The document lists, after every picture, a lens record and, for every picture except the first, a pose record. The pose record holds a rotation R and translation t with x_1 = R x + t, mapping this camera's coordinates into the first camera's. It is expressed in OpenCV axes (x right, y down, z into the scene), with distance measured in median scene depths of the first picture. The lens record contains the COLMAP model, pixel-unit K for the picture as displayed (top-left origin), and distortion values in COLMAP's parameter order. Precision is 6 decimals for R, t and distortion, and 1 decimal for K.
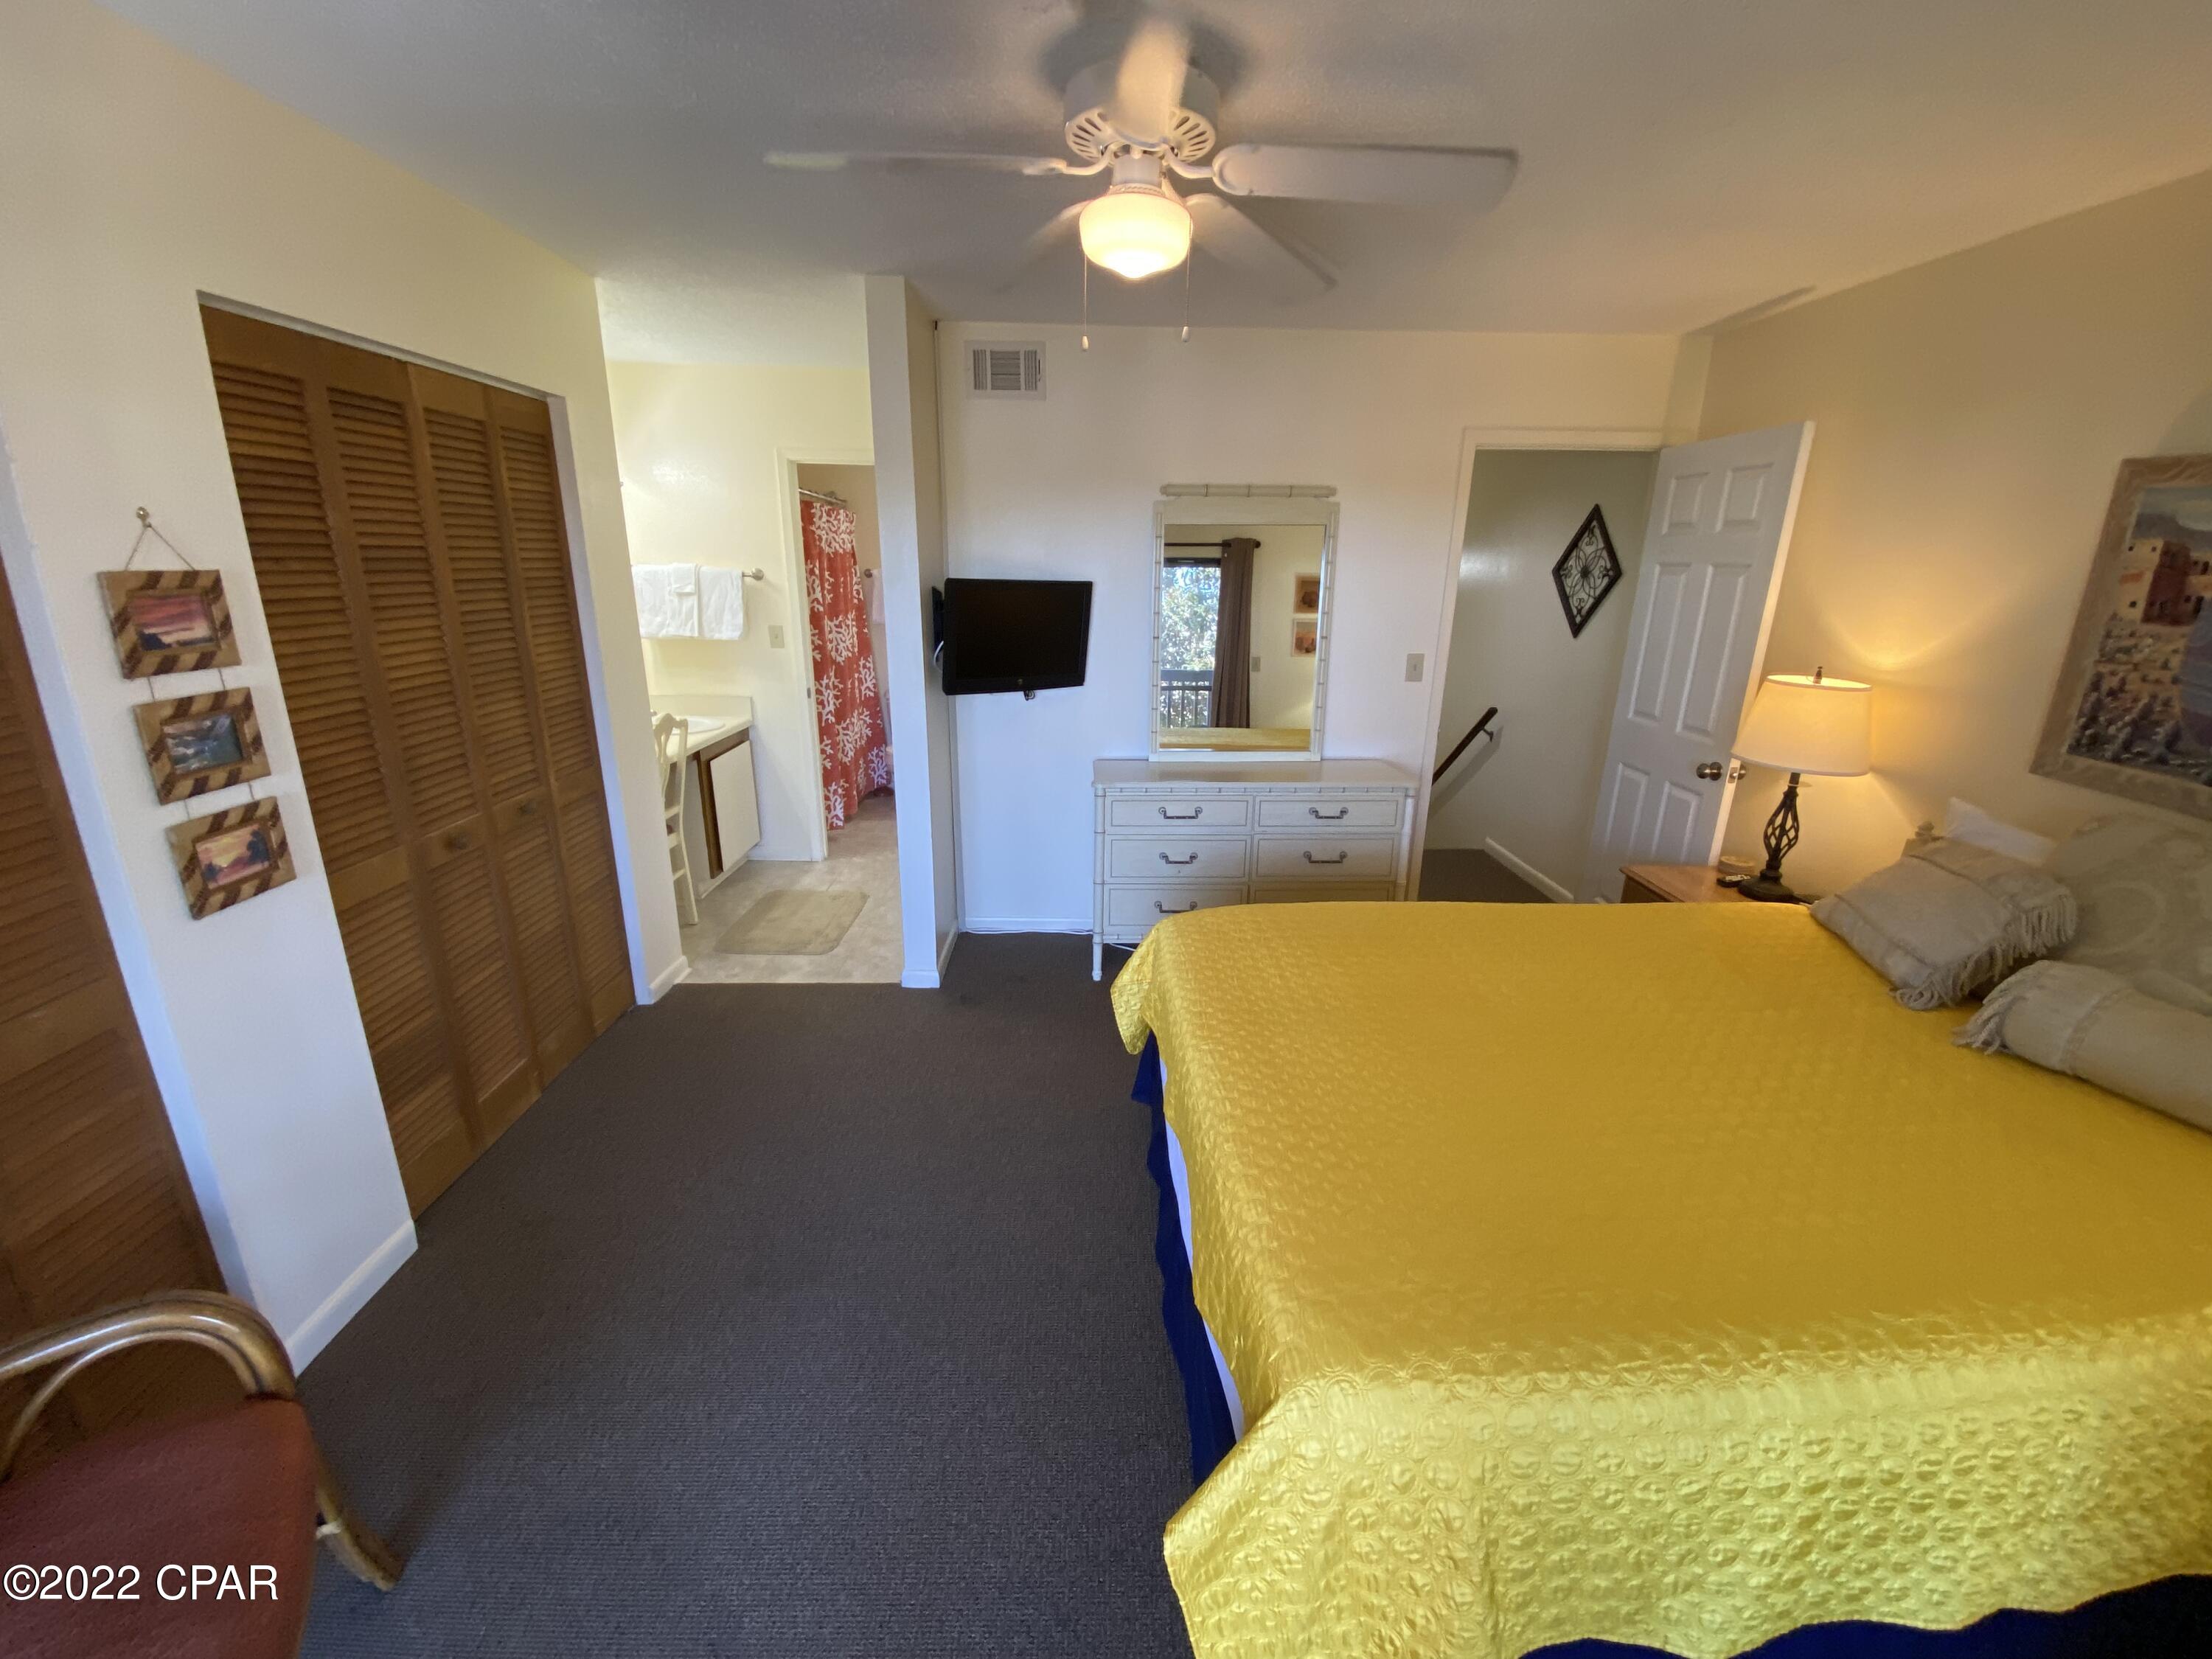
lens RADIAL K [[895.2, 0, 1120.2], [0, 895.2, 829.7], [0, 0, 1]] dist [0.024920, -0.019425]
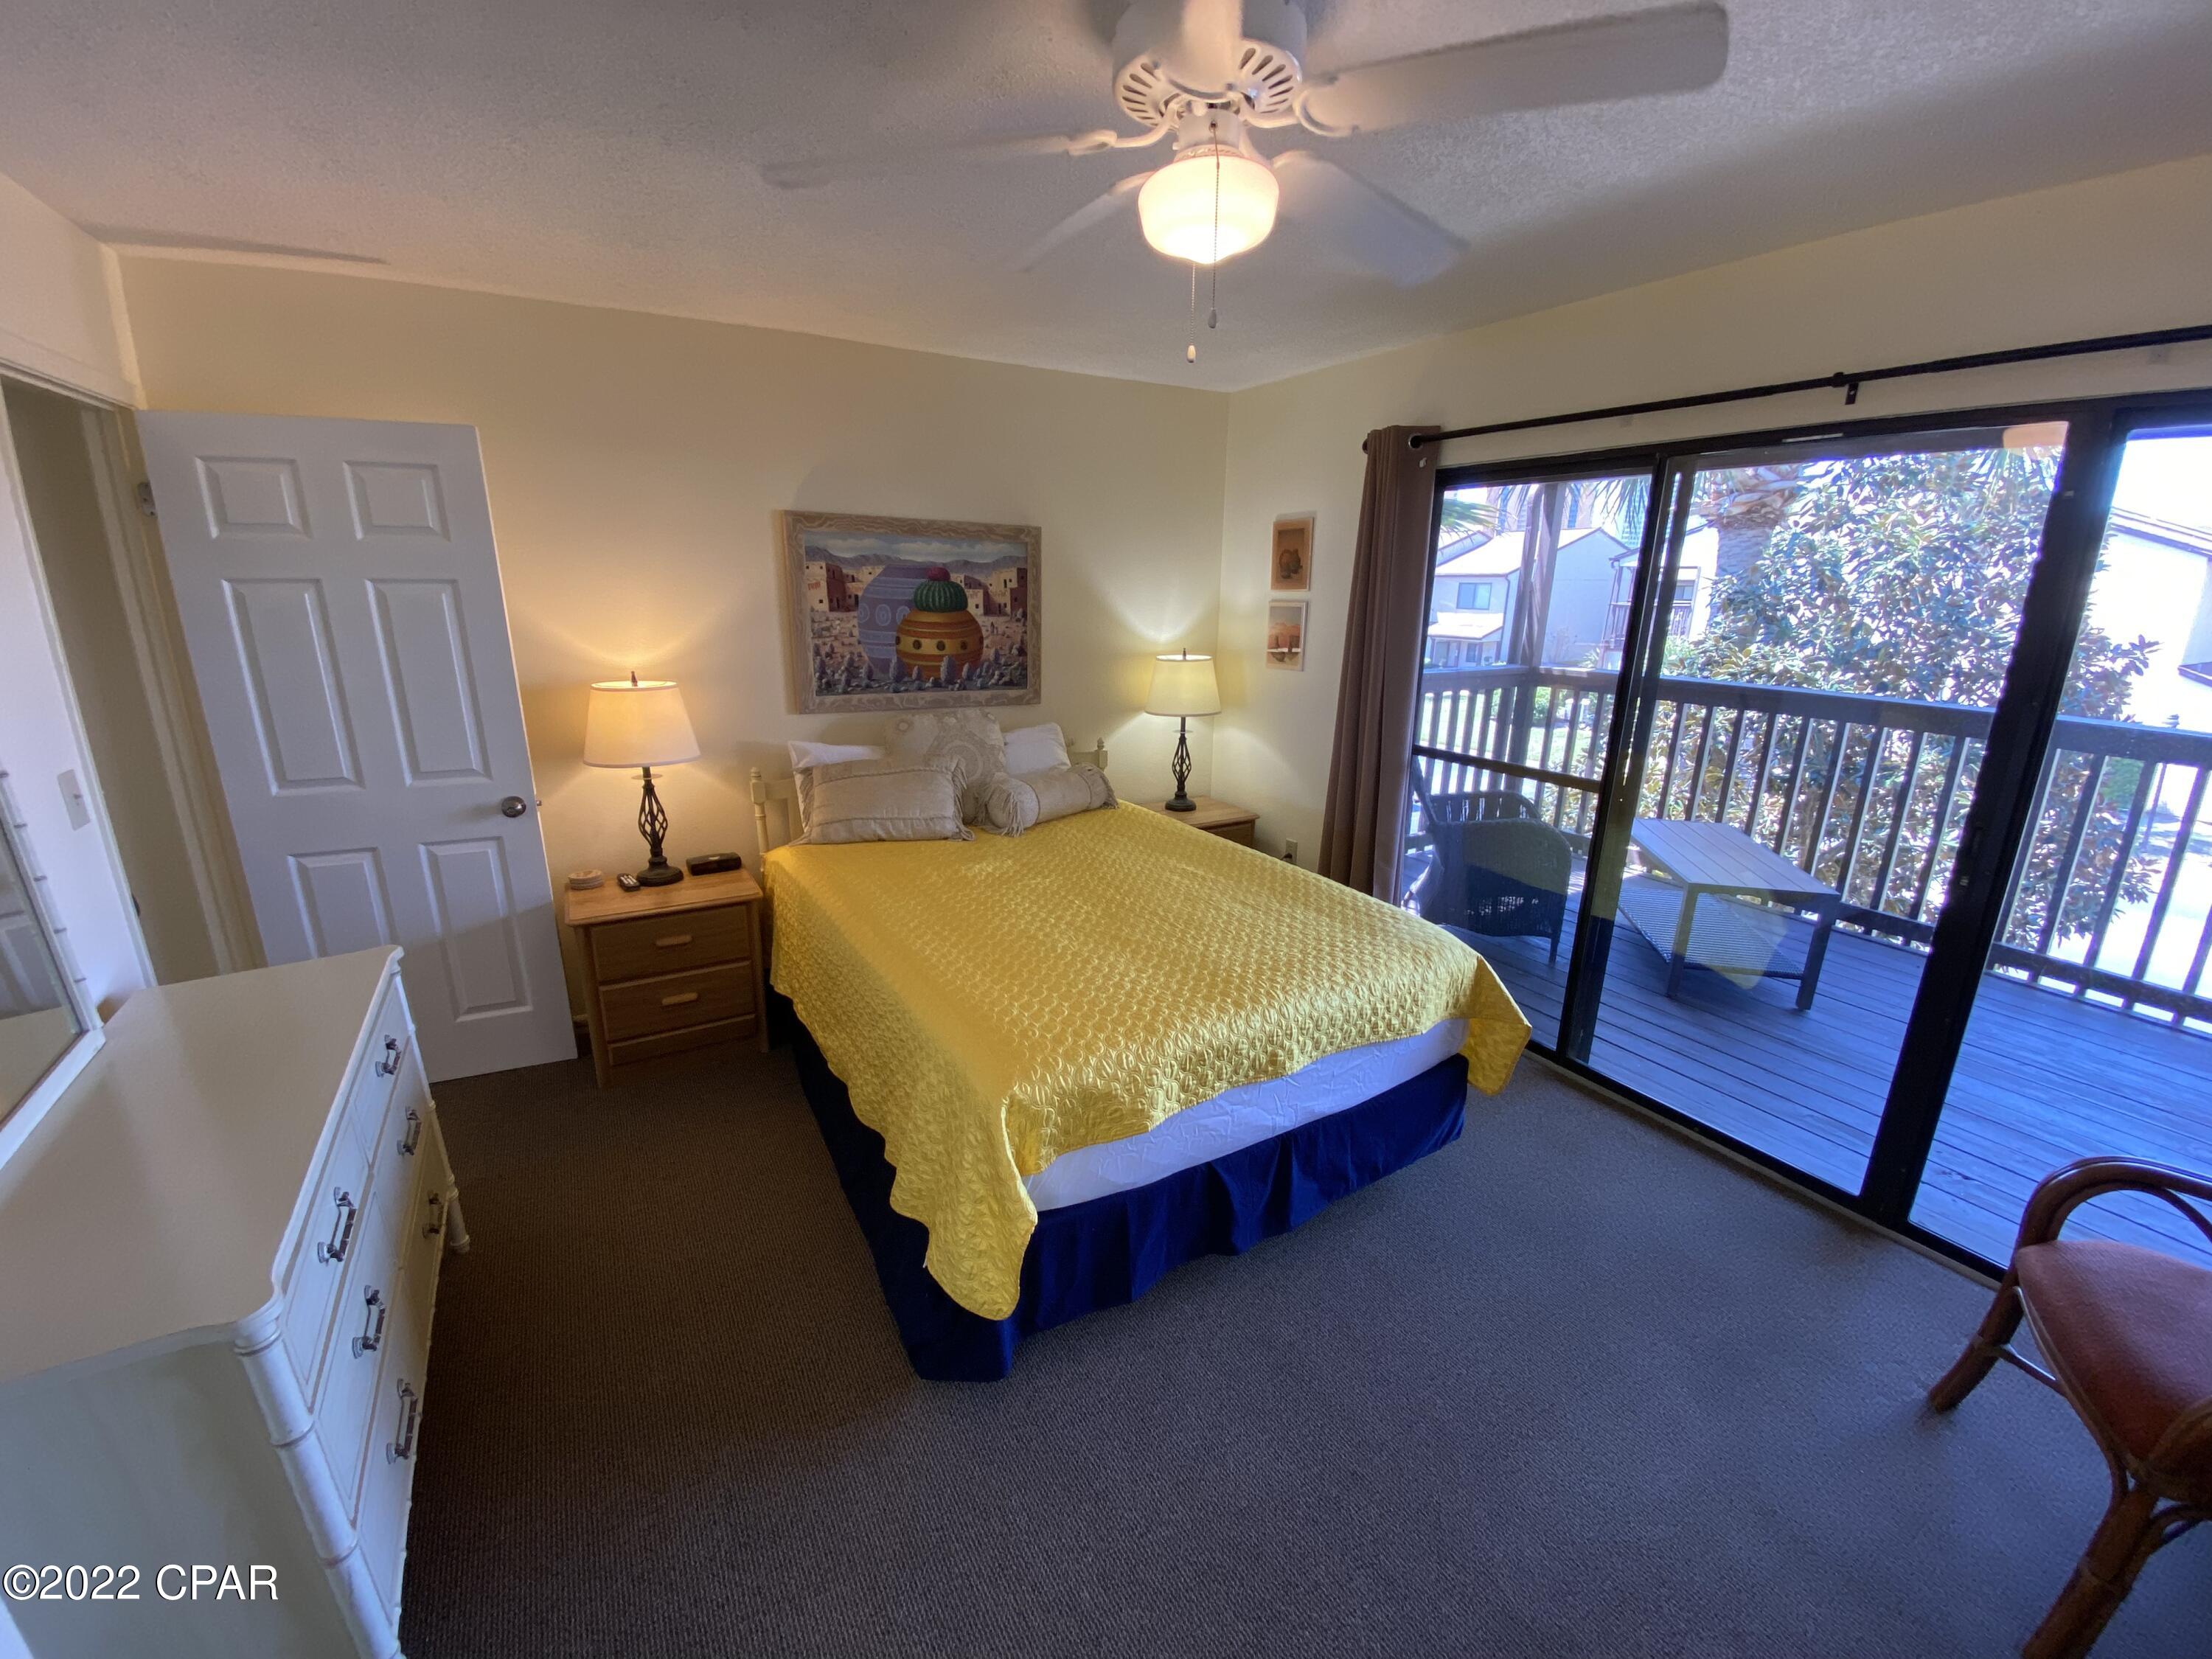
lens RADIAL K [[895.2, 0, 1105.0], [0, 895.2, 836.4], [0, 0, 1]] dist [0.024920, -0.019425]
pose [[-0.472814, -0.270011, 0.838773, -0.394251], [0.231999, 0.880163, 0.414112, -0.268613], [-0.850073, 0.390393, -0.353511, 0.805411]]
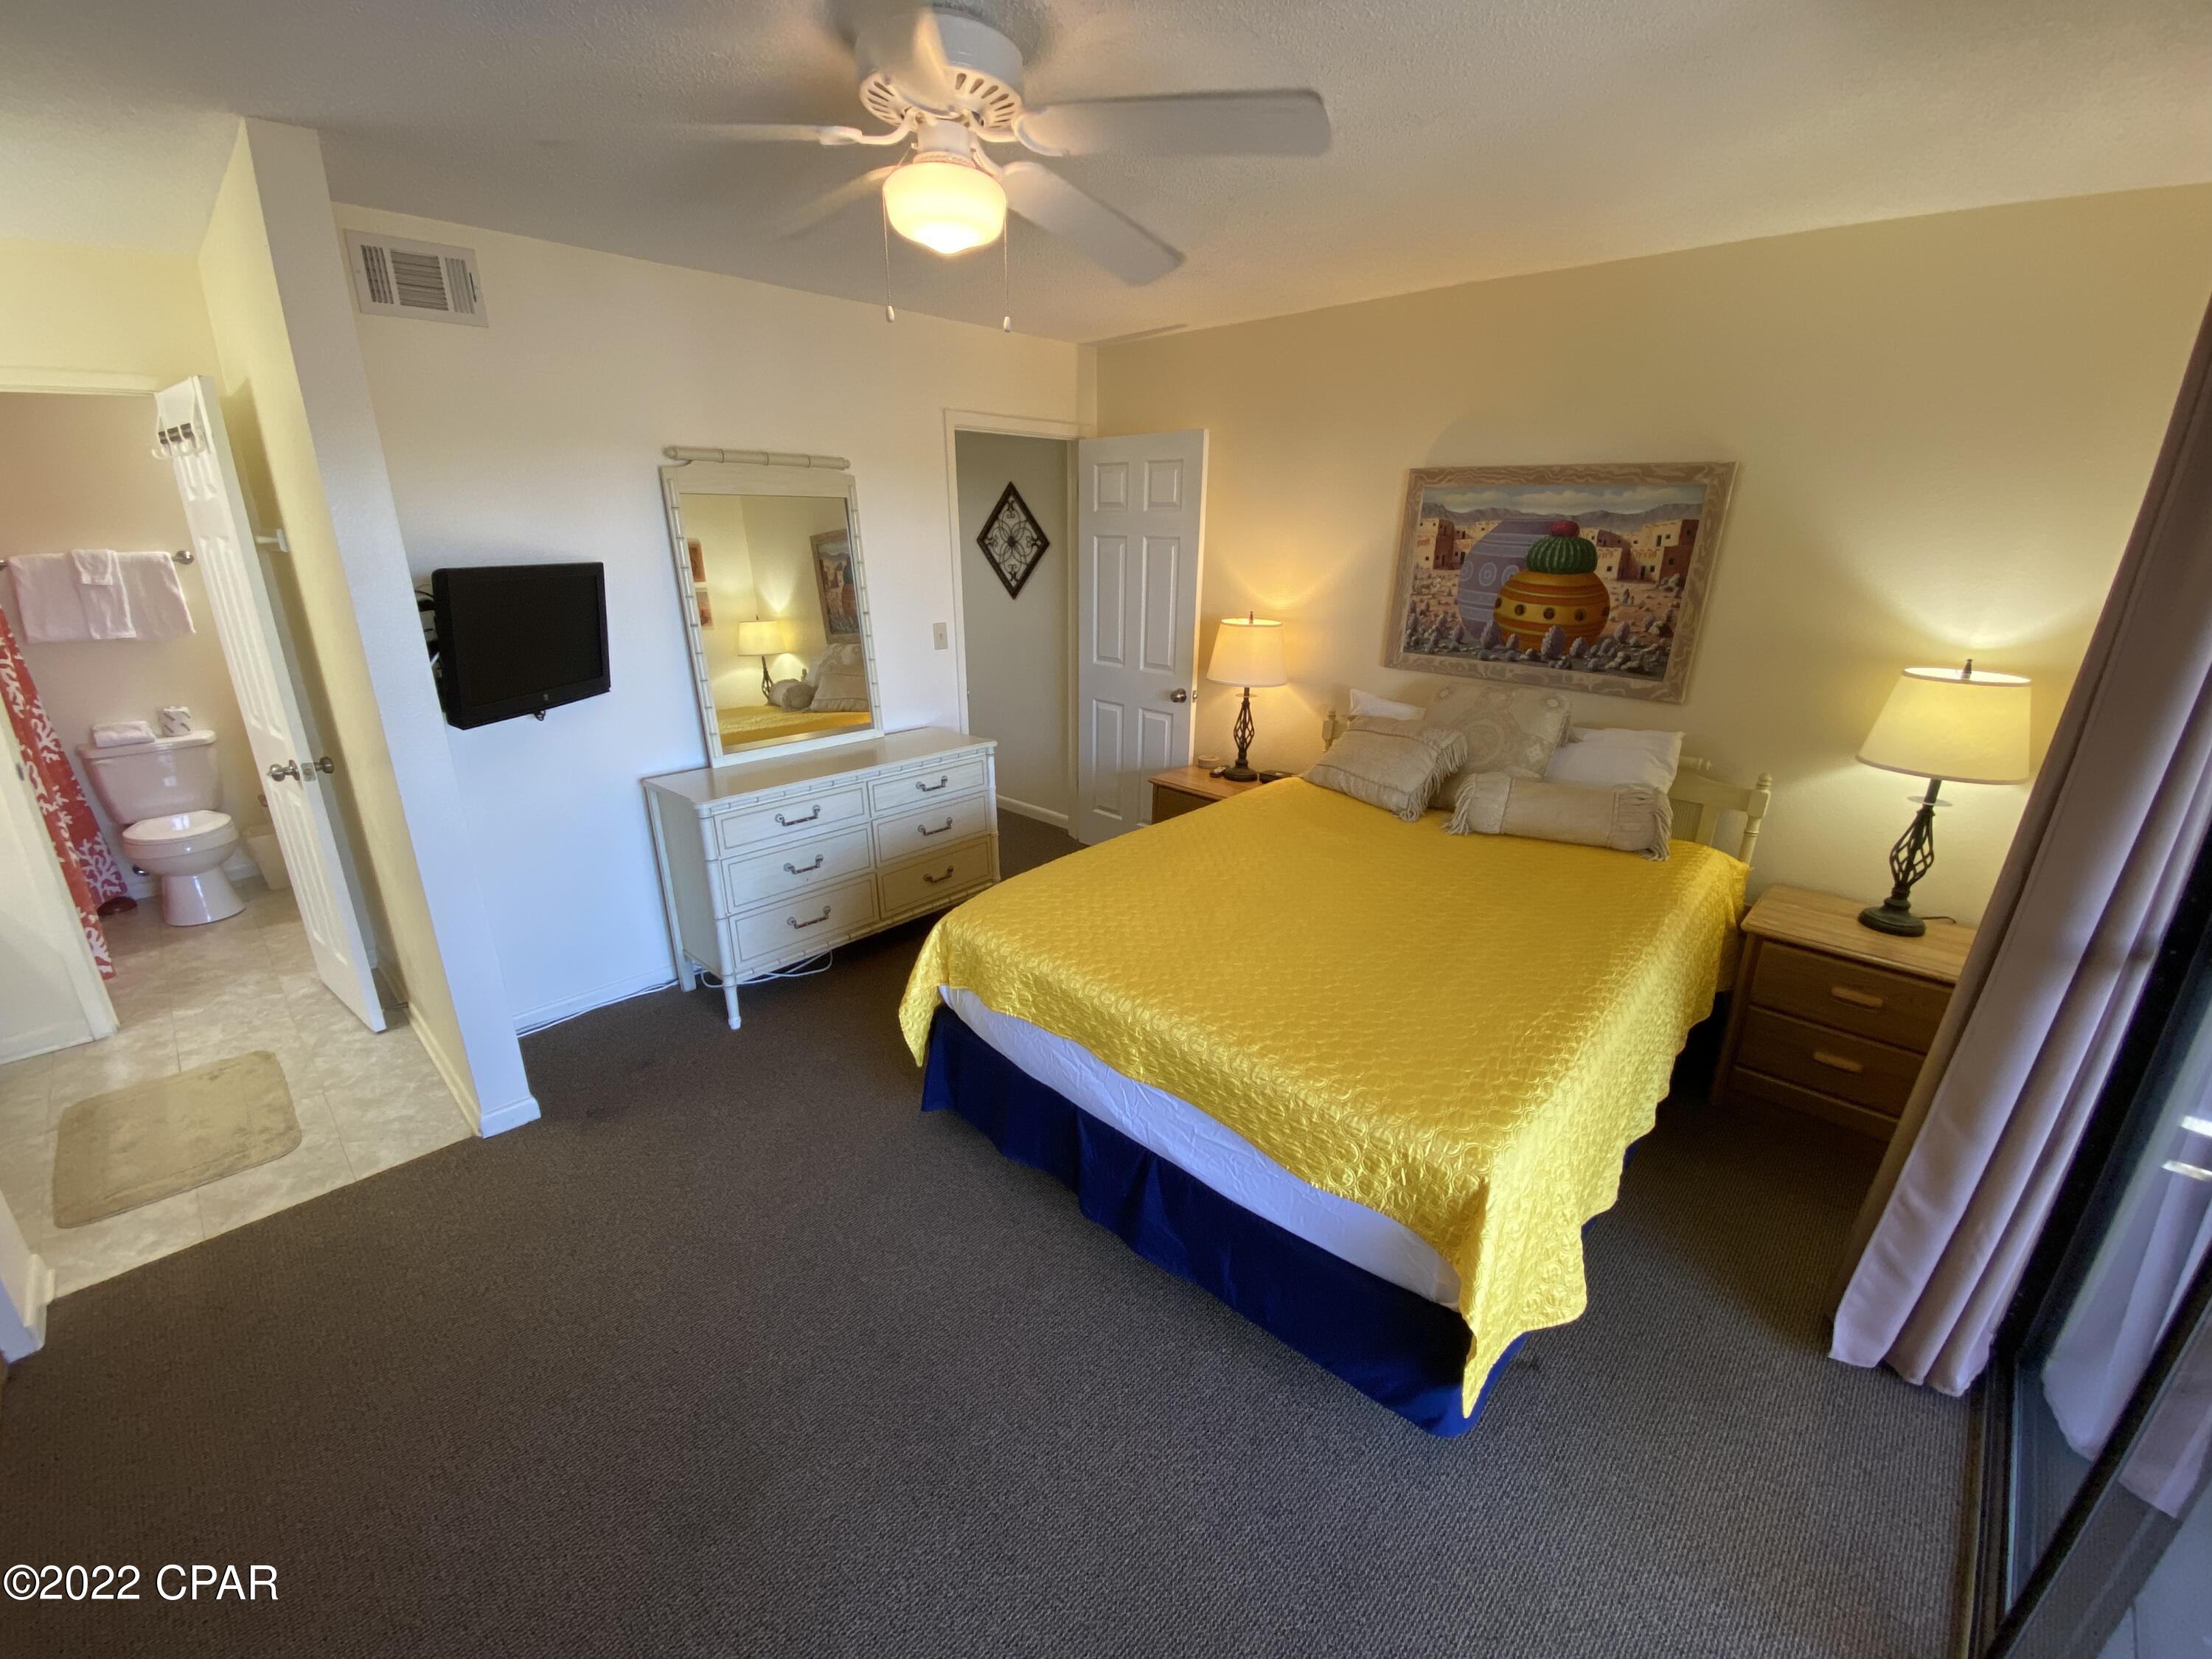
lens RADIAL K [[895.2, 0, 1092.0], [0, 895.2, 827.5], [0, 0, 1]] dist [0.024920, -0.019425]
pose [[0.710166, -0.228800, 0.665819, -0.333718], [0.204573, 0.971977, 0.115808, -0.052966], [-0.673657, 0.053965, 0.737071, 0.128557]]
